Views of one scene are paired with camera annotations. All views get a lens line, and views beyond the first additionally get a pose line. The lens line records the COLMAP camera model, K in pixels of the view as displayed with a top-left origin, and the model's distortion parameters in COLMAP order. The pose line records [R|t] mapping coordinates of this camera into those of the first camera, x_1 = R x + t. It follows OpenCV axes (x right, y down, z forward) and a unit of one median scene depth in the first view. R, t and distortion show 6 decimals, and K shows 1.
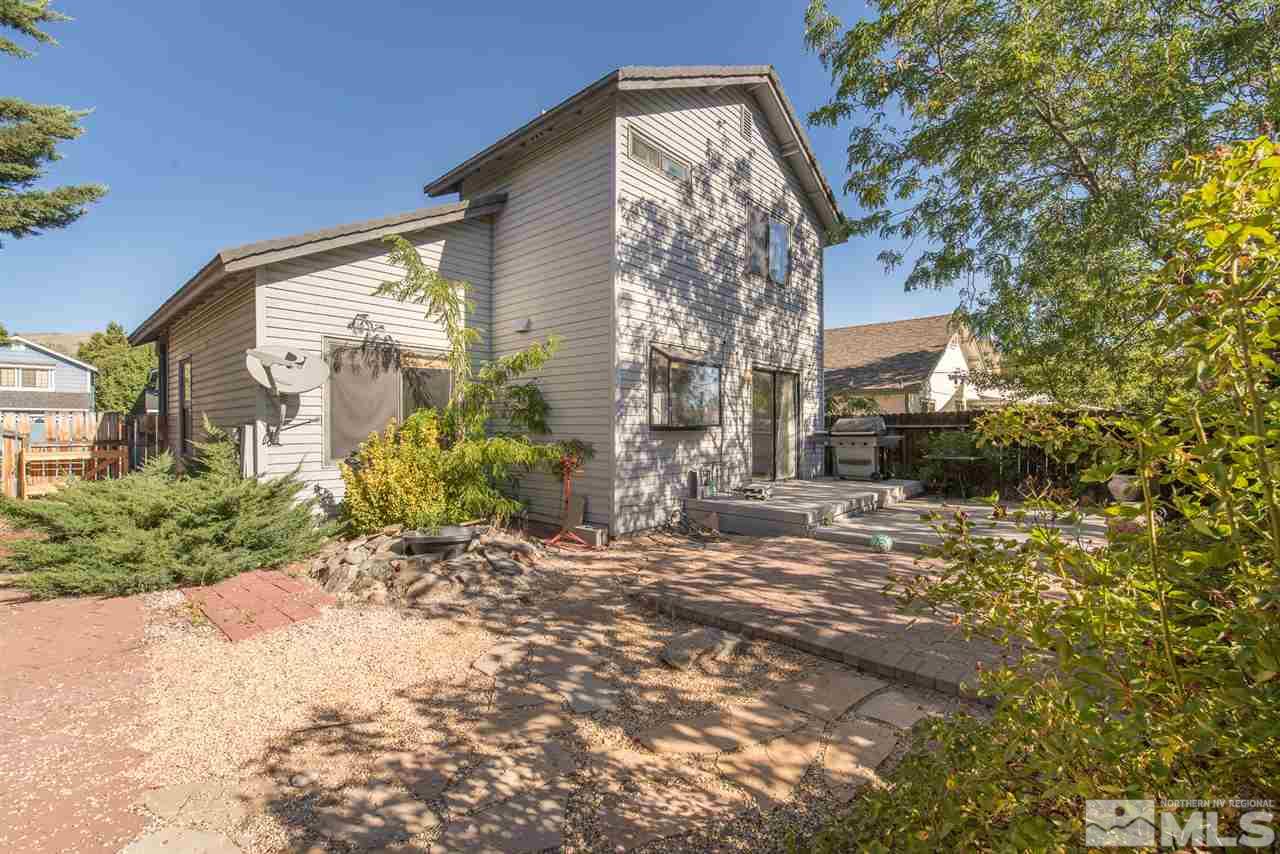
lens RADIAL K [[553.3, 0, 635.4], [0, 553.3, 423.4], [0, 0, 1]] dist [-0.000267, -0.000242]
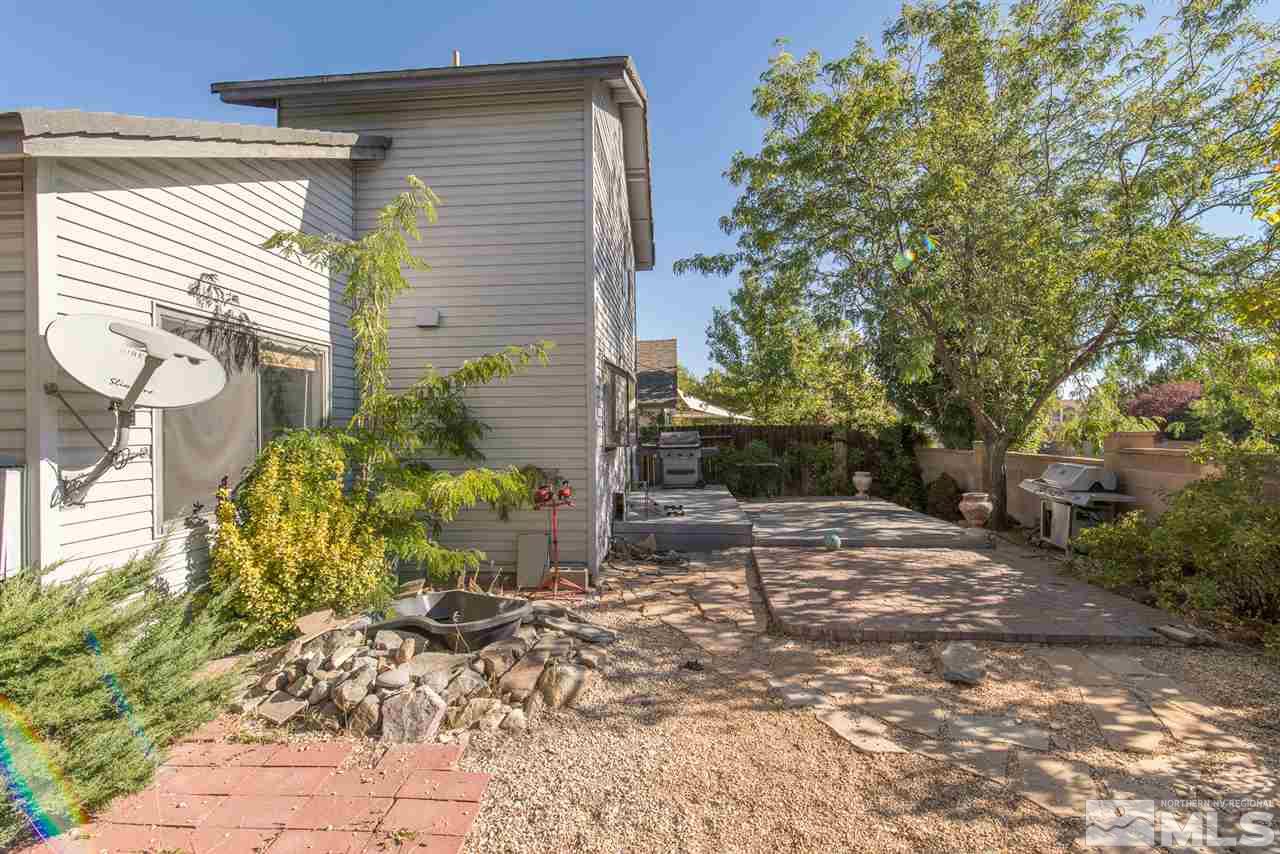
lens RADIAL K [[553.3, 0, 635.4], [0, 553.3, 423.4], [0, 0, 1]] dist [-0.000267, -0.000242]
pose [[0.791616, -0.000236, 0.611019, -0.552232], [0.005690, 0.999959, -0.006985, -0.031306], [-0.610992, 0.009007, 0.791585, 0.271512]]
